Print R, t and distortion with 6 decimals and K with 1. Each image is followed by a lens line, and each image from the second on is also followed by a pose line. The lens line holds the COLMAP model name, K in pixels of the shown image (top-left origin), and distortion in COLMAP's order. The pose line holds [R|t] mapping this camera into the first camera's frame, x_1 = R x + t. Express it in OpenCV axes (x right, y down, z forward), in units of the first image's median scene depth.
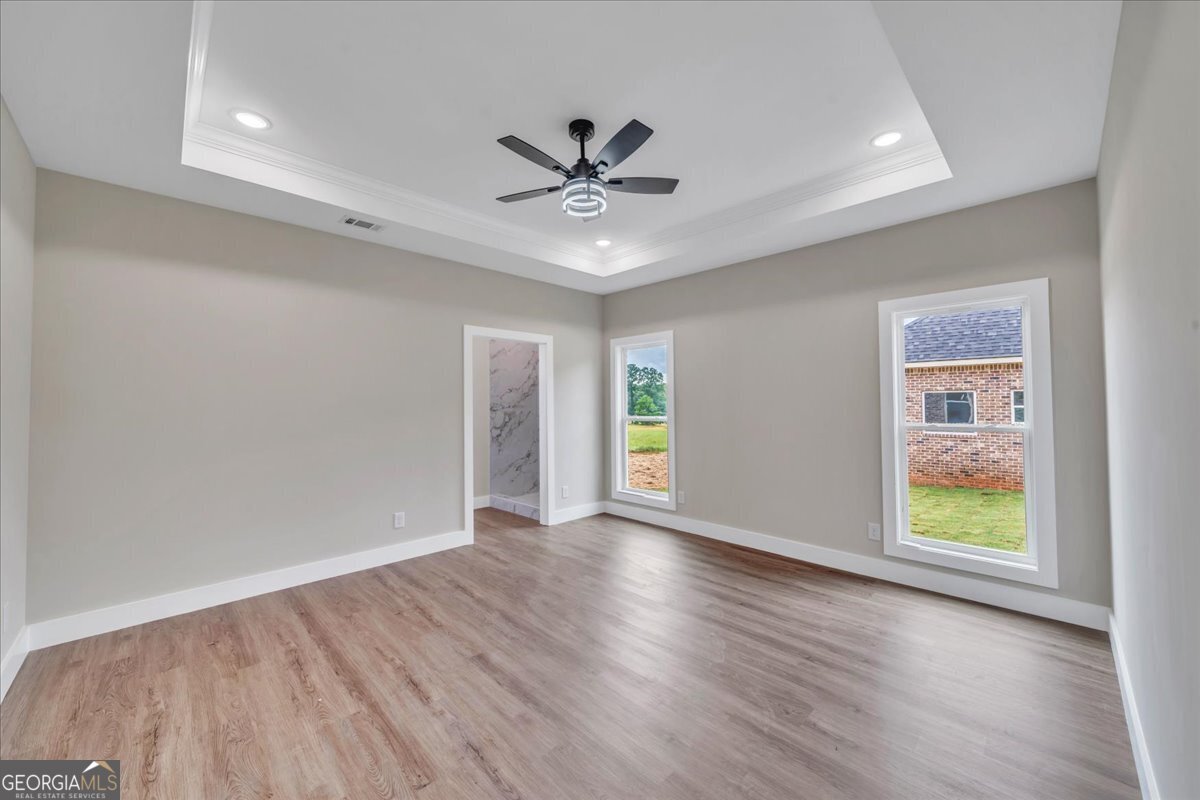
lens RADIAL K [[447.9, 0, 590.9], [0, 447.9, 395.2], [0, 0, 1]] dist [-0.001326, -0.000057]
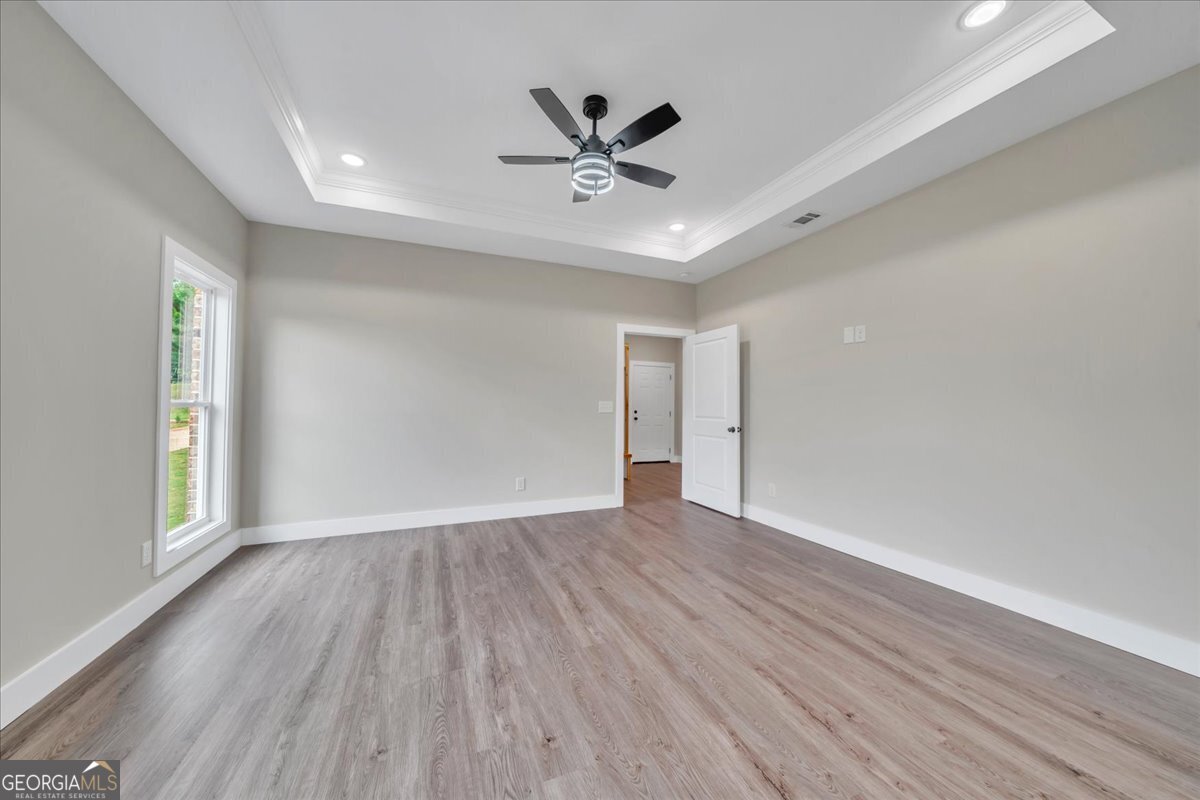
lens RADIAL K [[414.9, 0, 600.4], [0, 414.9, 397.0], [0, 0, 1]] dist [0.006715, -0.000141]
pose [[-0.937630, 0.004860, 0.347602, -0.371586], [-0.009870, 0.999127, -0.040591, 0.112064], [-0.347496, -0.041490, -0.936763, 1.938773]]
